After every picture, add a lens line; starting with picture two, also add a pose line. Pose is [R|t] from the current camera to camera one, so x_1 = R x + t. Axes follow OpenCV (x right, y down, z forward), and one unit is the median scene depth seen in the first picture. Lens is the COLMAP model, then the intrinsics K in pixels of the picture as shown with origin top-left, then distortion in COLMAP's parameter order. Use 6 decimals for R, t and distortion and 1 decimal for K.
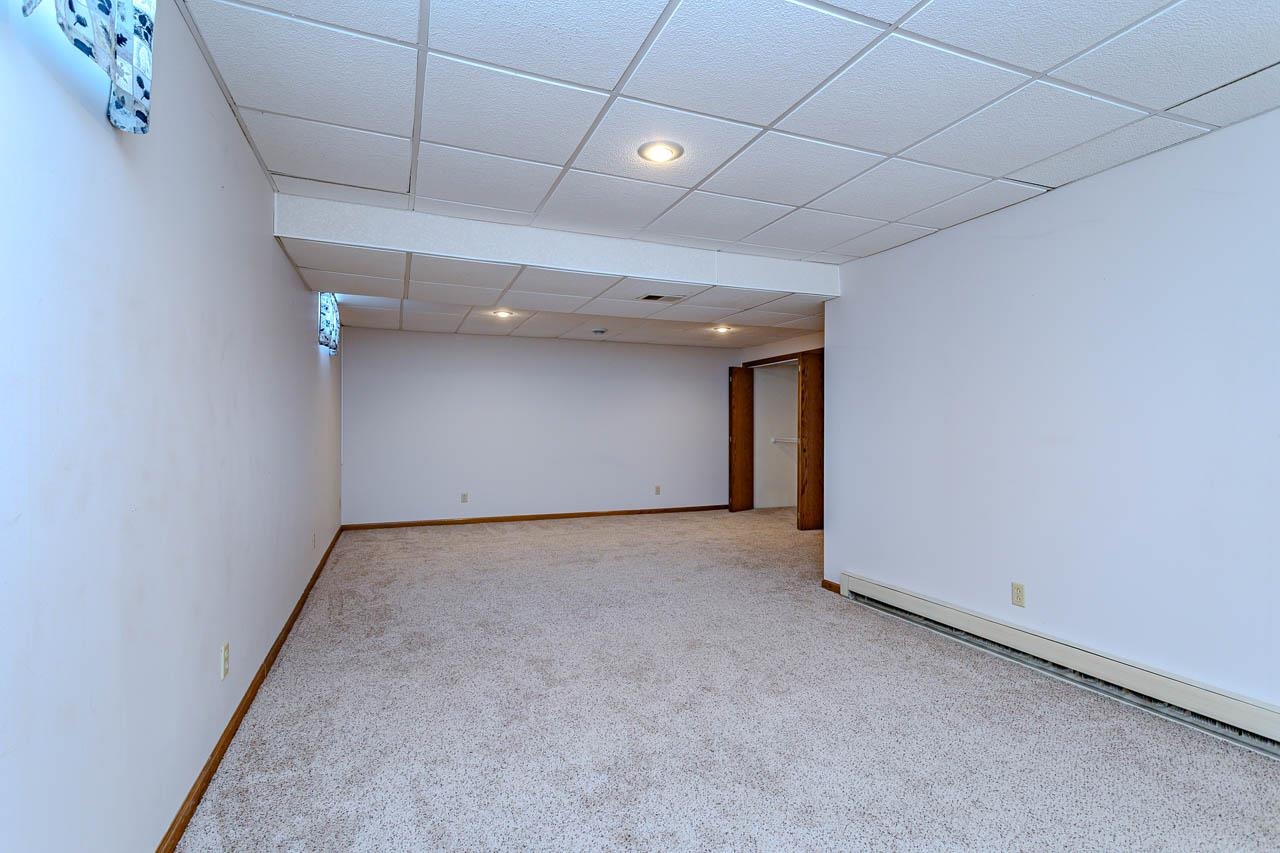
lens RADIAL K [[601.7, 0, 640.0], [0, 601.7, 426.5], [0, 0, 1]] dist [0.002567, 0.000370]
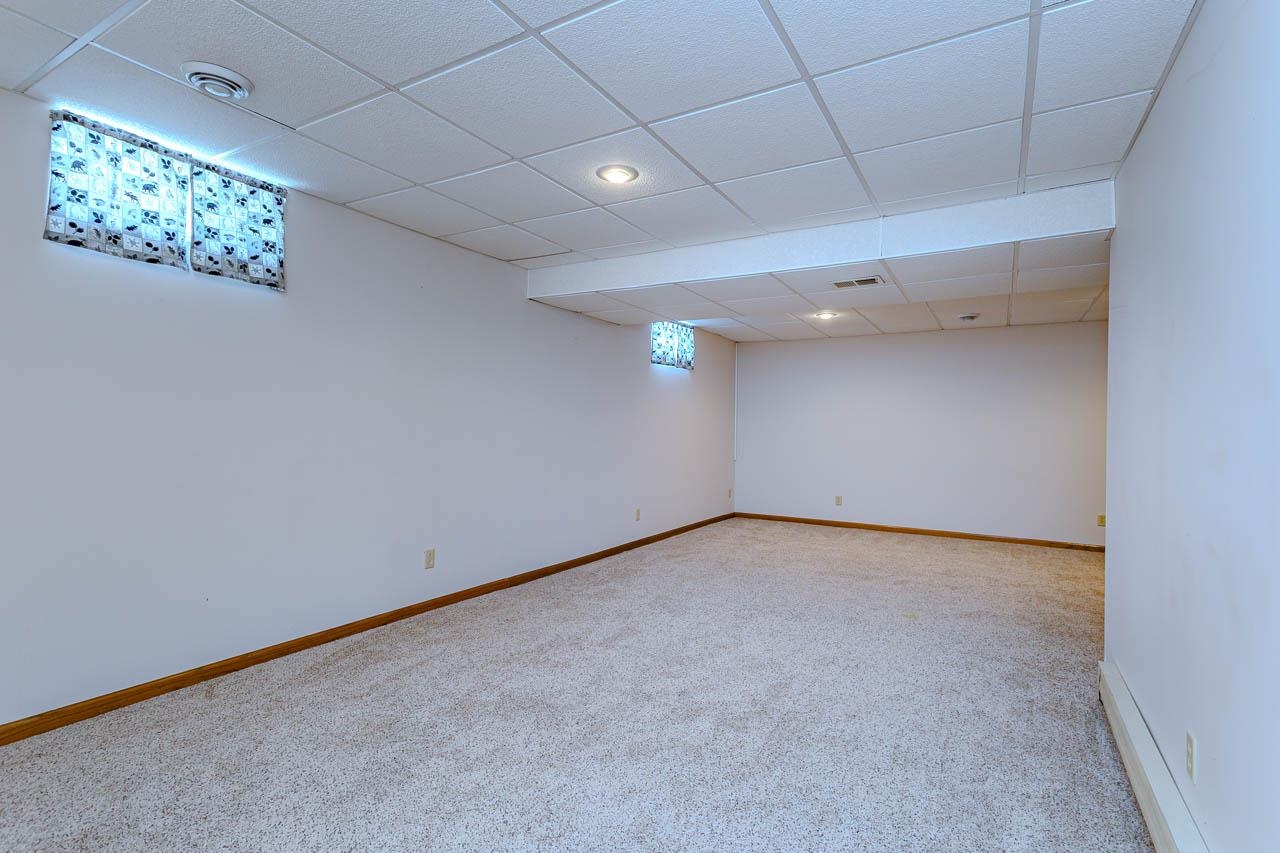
lens RADIAL K [[608.9, 0, 640.0], [0, 608.9, 426.5], [0, 0, 1]] dist [-0.000464, -0.000015]
pose [[0.606008, 0.007850, -0.795420, 0.593946], [-0.013427, 0.999910, -0.000362, 0.000017], [0.795345, 0.010900, 0.606059, 0.232445]]
